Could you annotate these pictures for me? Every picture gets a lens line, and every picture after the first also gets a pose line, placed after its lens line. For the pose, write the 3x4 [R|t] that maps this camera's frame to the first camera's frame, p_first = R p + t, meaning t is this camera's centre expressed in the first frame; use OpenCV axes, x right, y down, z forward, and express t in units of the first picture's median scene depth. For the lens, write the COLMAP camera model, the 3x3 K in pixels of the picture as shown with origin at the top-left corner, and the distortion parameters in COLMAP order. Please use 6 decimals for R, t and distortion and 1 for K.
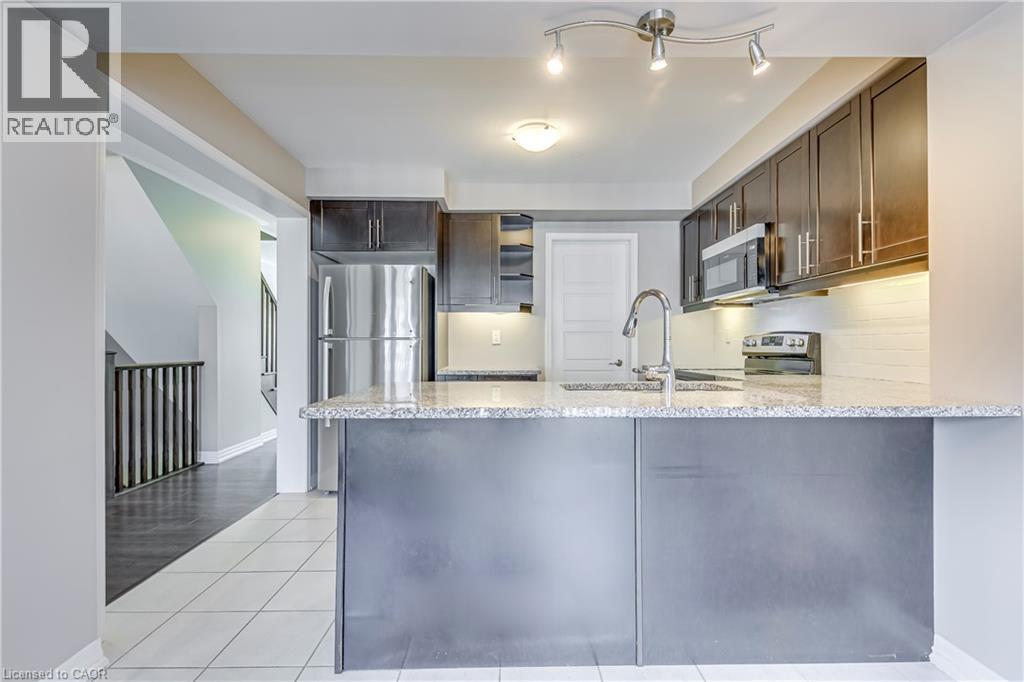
lens RADIAL K [[436.5, 0, 511.4], [0, 436.5, 342.8], [0, 0, 1]] dist [0.000677, -0.001519]
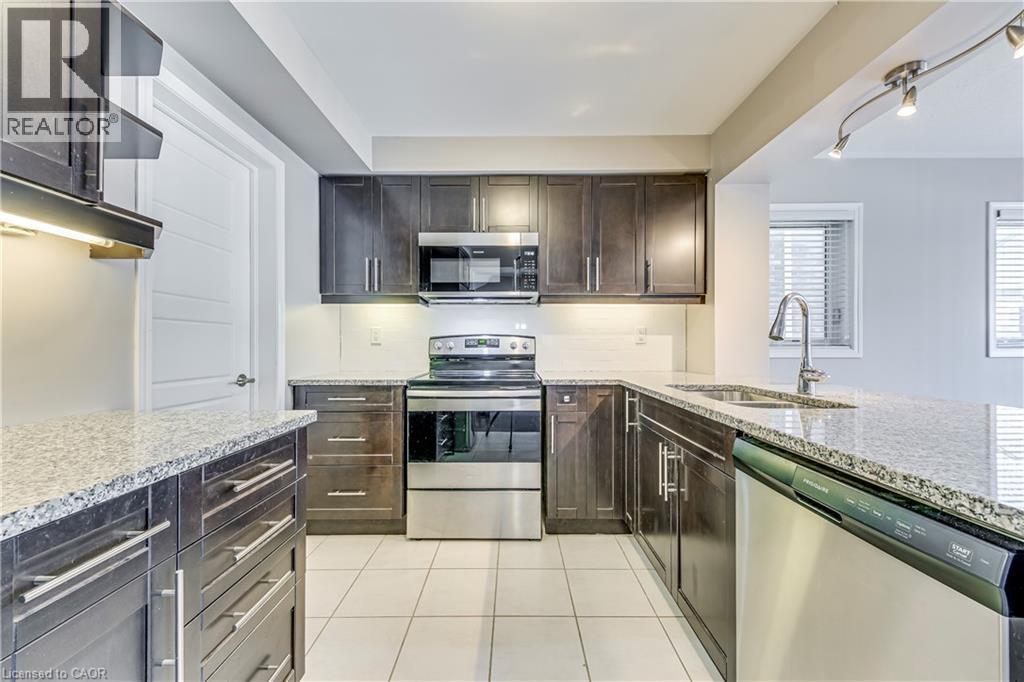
lens RADIAL K [[436.5, 0, 512.7], [0, 436.5, 340.2], [0, 0, 1]] dist [0.000677, -0.001519]
pose [[0.015705, 0.001757, 0.999875, -0.445849], [-0.005053, 0.999986, -0.001677, -0.010542], [-0.999864, -0.005026, 0.015713, 0.947538]]
